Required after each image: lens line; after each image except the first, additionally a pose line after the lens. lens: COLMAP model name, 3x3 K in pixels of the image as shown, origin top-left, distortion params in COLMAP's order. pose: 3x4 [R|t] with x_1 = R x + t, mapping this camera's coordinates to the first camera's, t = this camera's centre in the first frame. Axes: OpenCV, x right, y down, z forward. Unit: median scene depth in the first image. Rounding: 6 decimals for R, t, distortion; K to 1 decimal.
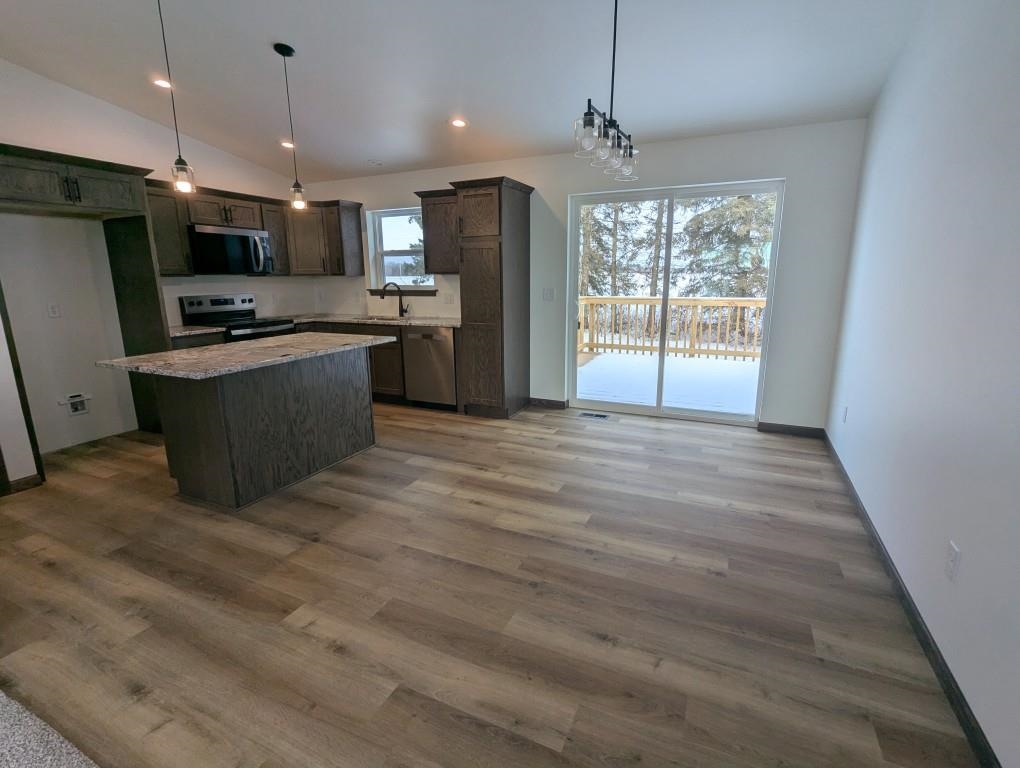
lens RADIAL K [[483.5, 0, 511.6], [0, 483.5, 386.1], [0, 0, 1]] dist [0.002302, -0.003898]
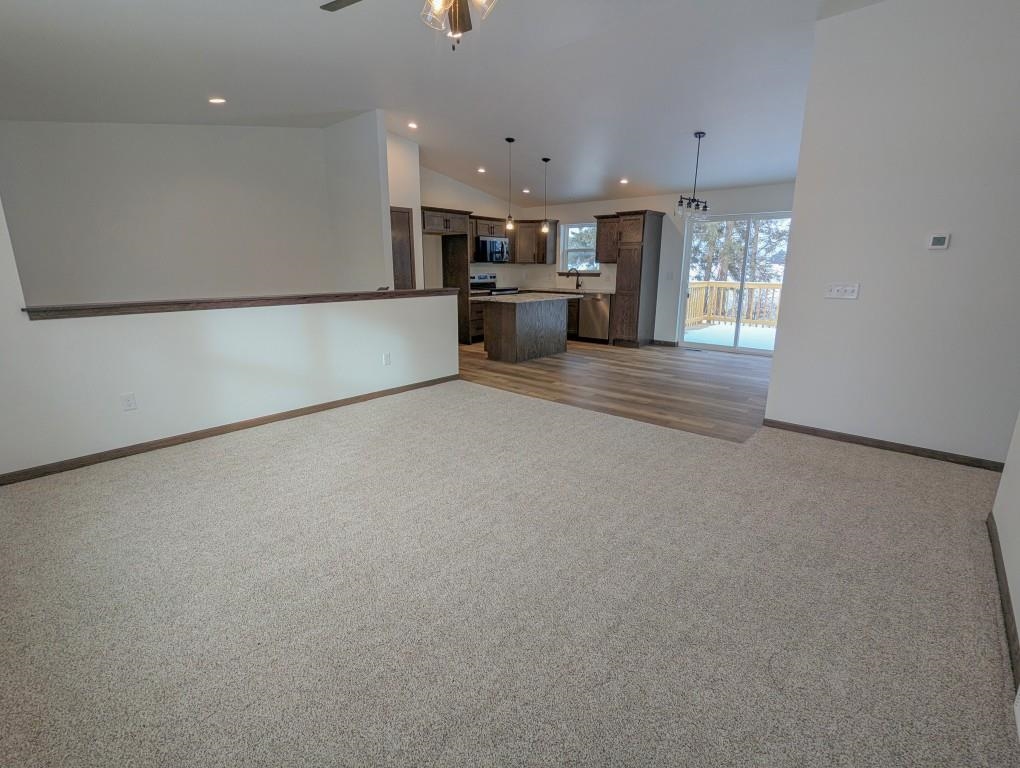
lens RADIAL K [[483.5, 0, 507.8], [0, 483.5, 386.9], [0, 0, 1]] dist [0.002302, -0.003898]
pose [[0.958671, 0.079159, -0.273283, 0.028765], [-0.072949, 0.996795, 0.032825, 0.193003], [0.275006, -0.011532, 0.961373, -0.830094]]
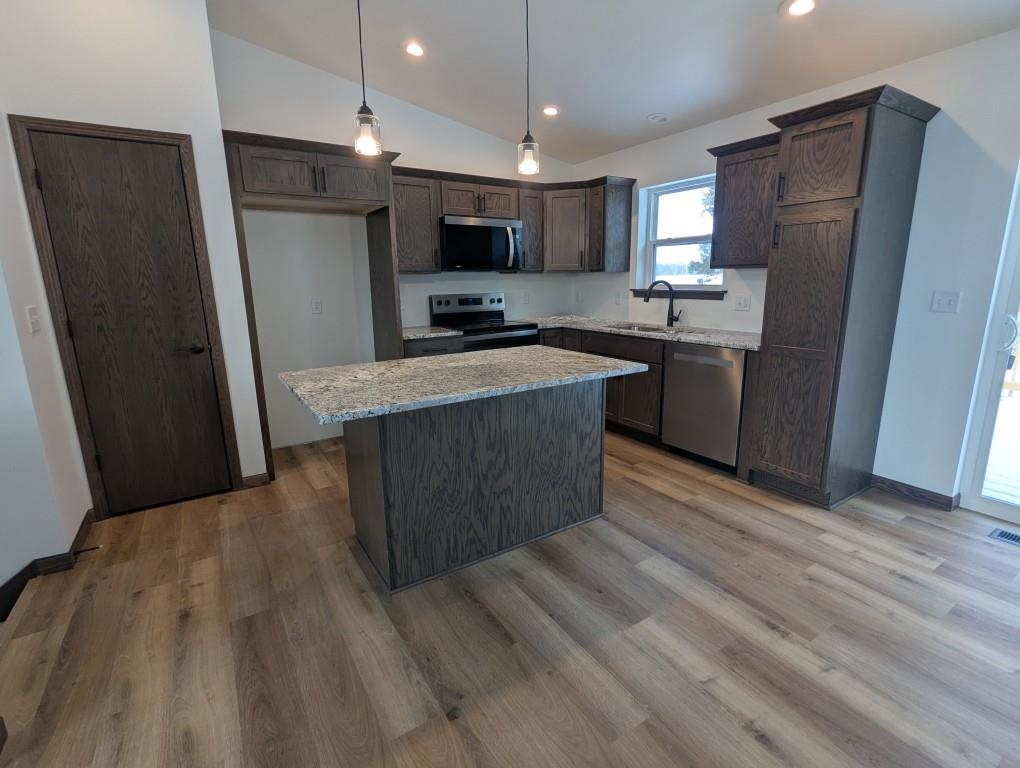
lens RADIAL K [[483.5, 0, 510.4], [0, 483.5, 383.1], [0, 0, 1]] dist [0.002302, -0.003898]
pose [[0.846848, 0.110631, -0.520201, -0.049016], [-0.112911, 0.993227, 0.027418, -0.062559], [0.519710, 0.035517, 0.853604, 0.303277]]
